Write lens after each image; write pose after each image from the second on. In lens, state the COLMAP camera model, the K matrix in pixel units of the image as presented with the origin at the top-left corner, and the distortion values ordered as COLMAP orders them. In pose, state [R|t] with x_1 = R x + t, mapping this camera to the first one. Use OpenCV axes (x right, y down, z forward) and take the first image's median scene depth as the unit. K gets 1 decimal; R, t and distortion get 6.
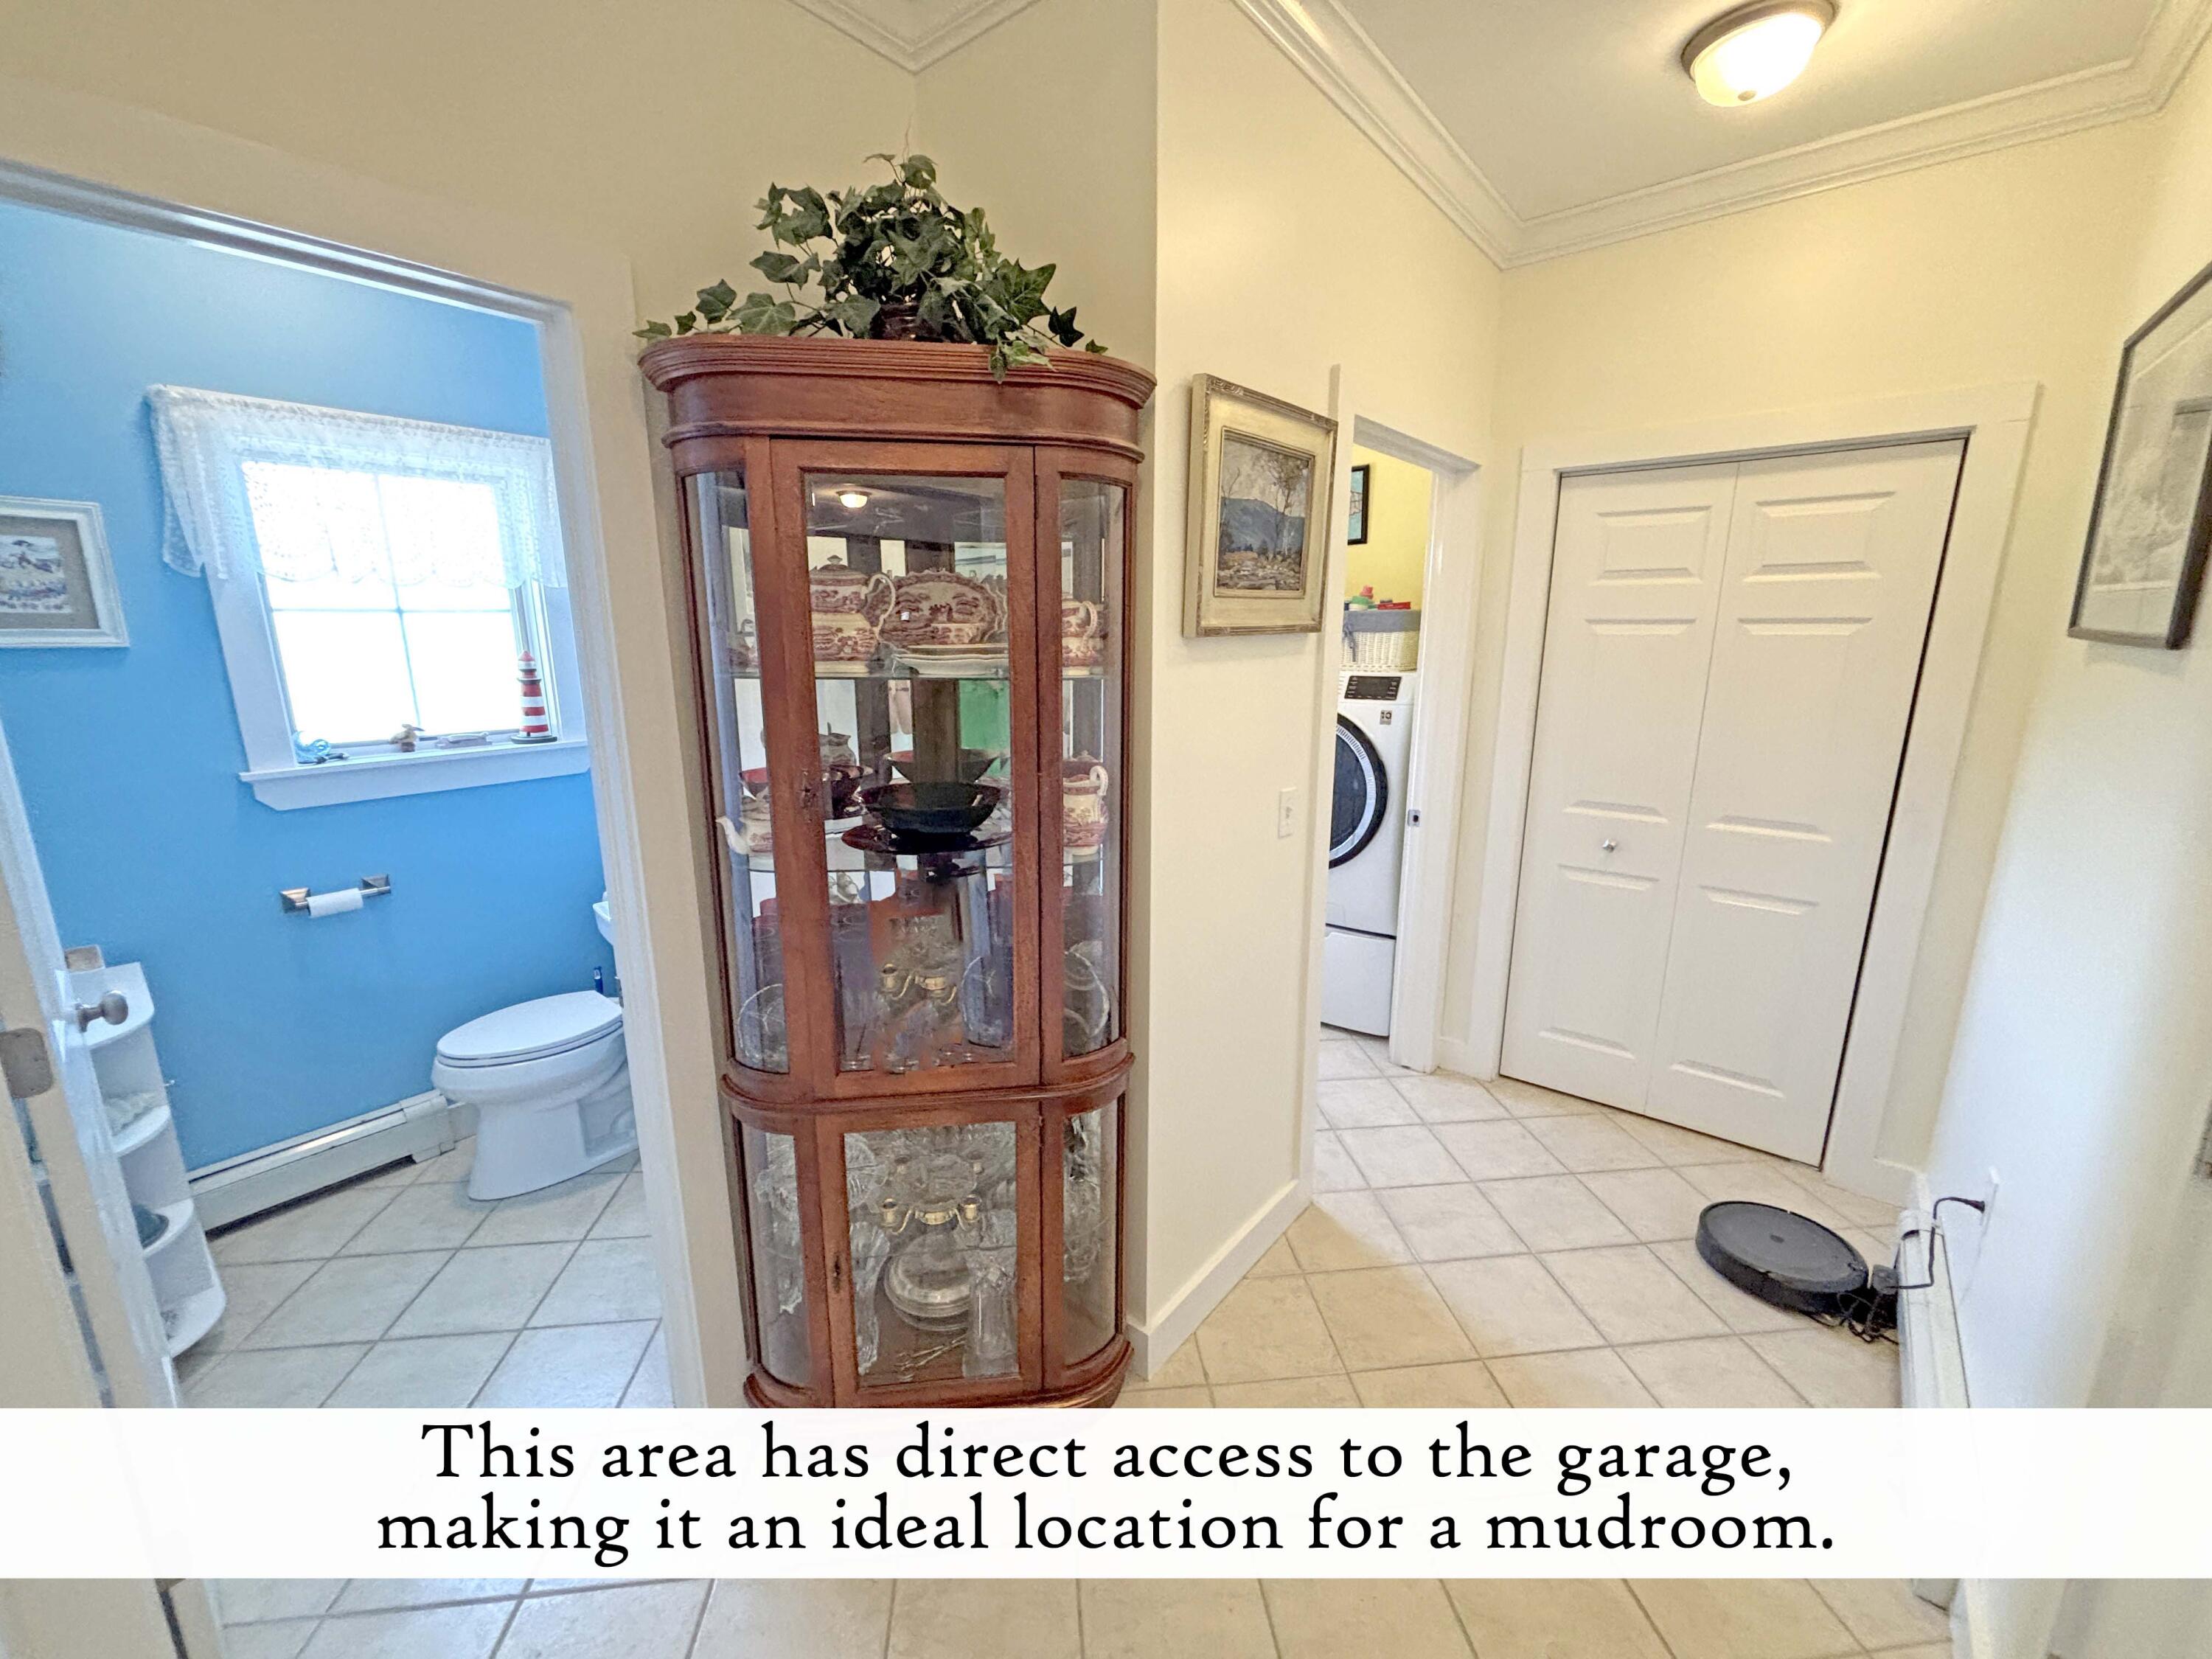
lens RADIAL K [[897.3, 0, 1108.2], [0, 897.3, 829.6], [0, 0, 1]] dist [-0.000323, 0.001641]
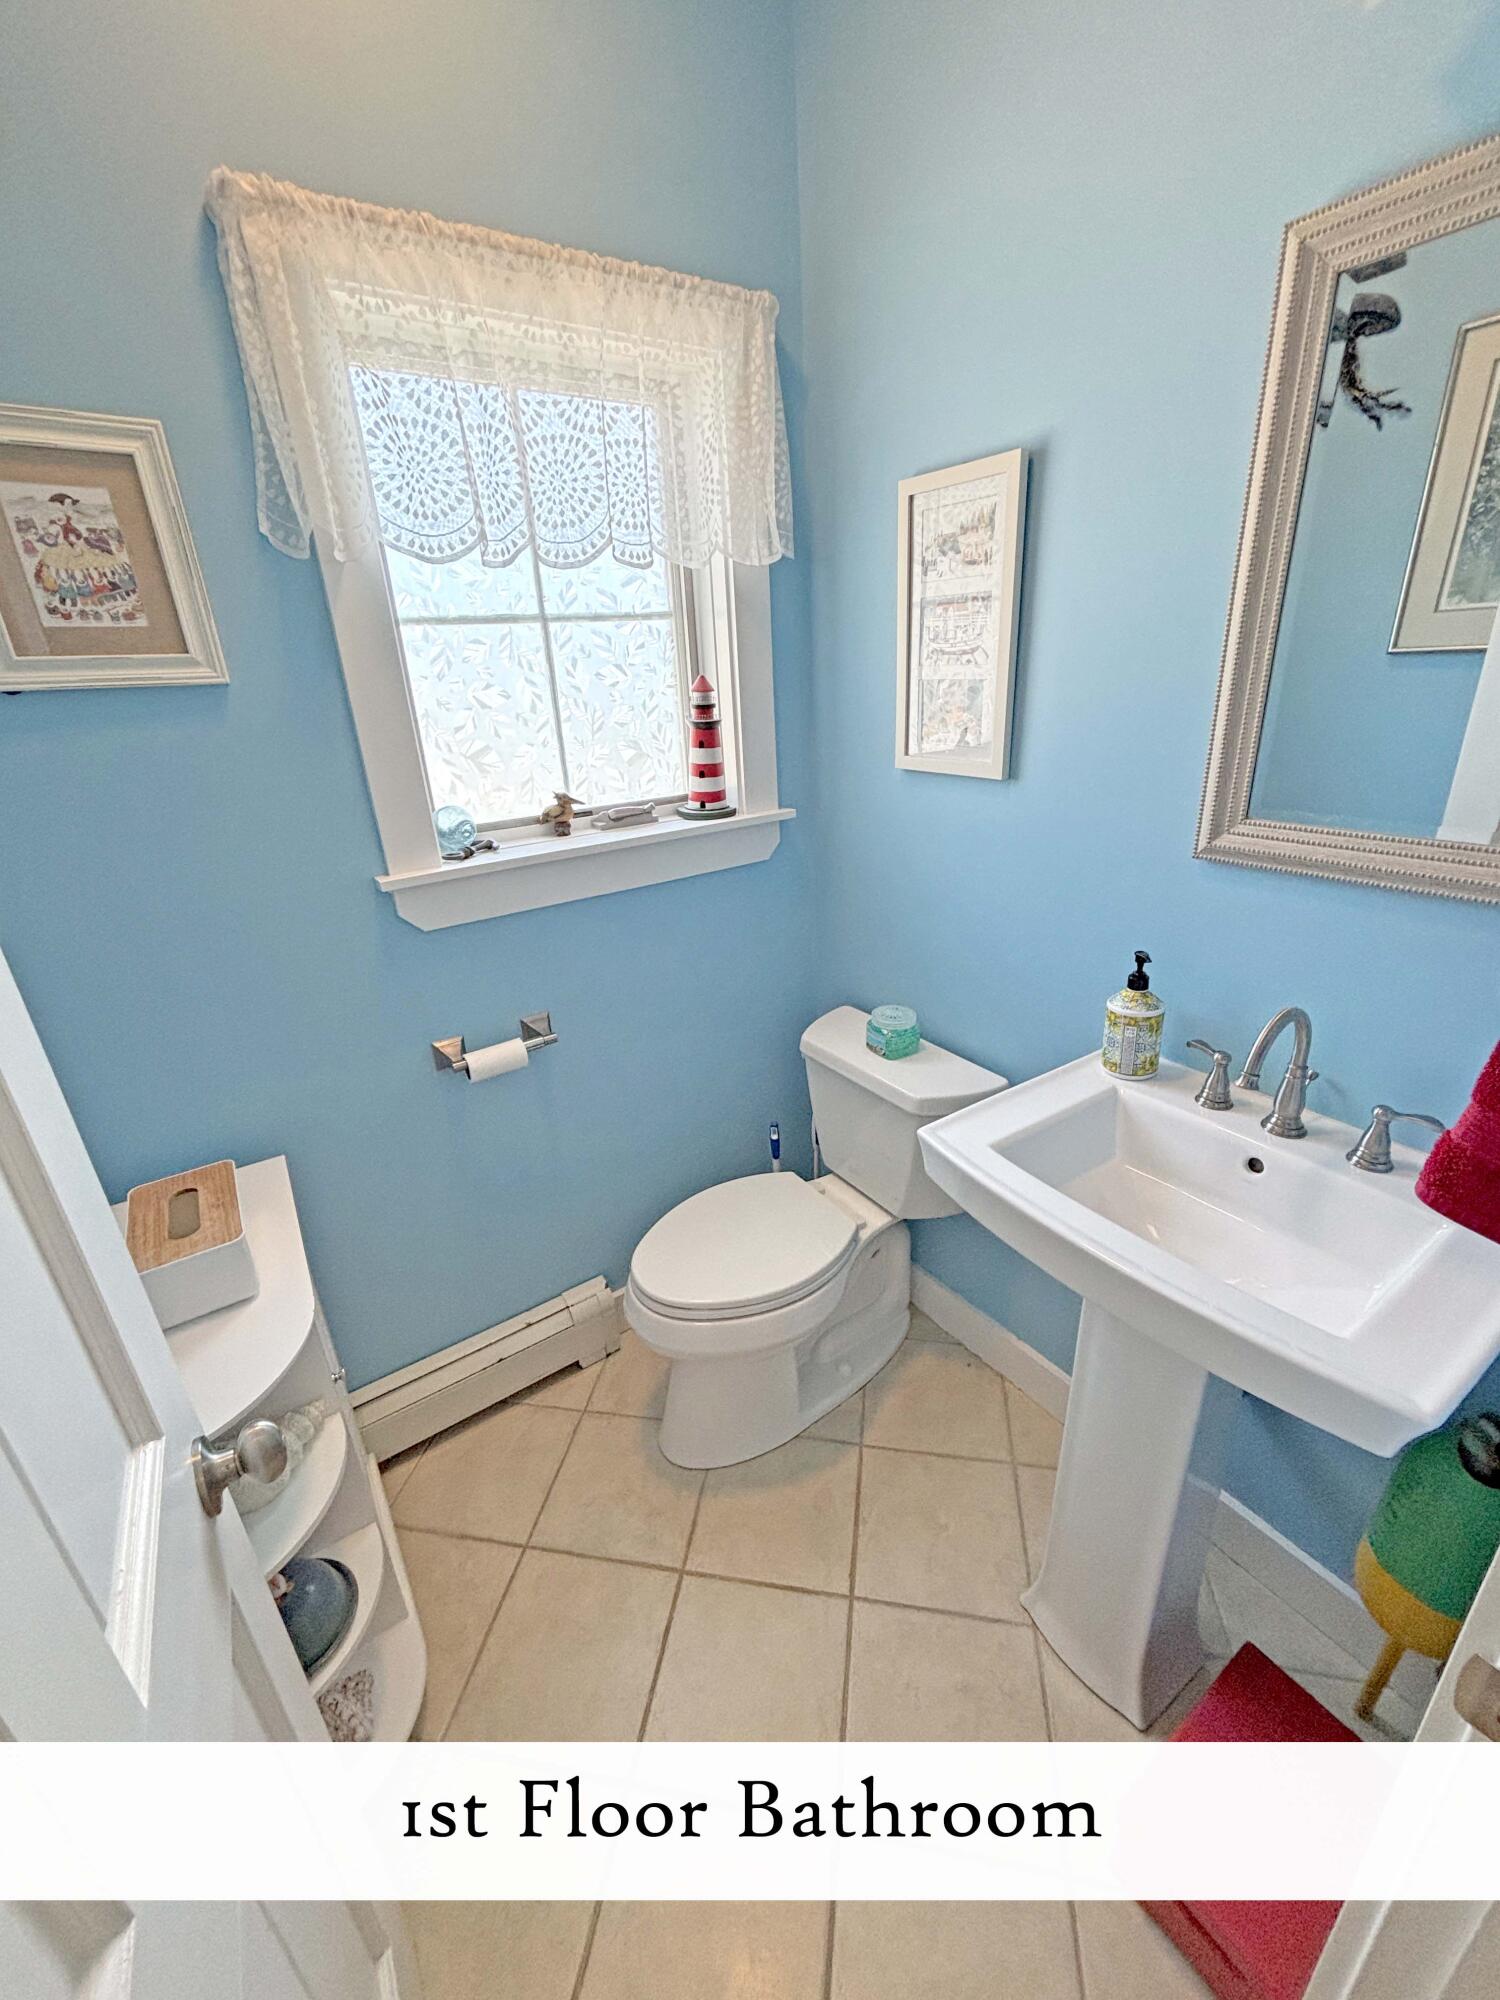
lens RADIAL K [[811.3, 0, 745.1], [0, 811.3, 1002.1], [0, 0, 1]] dist [-0.000323, 0.001641]
pose [[0.943339, 0.078265, -0.322469, -0.521004], [-0.021522, 0.984172, 0.175906, -0.087435], [0.331132, -0.158999, 0.930092, 0.528201]]
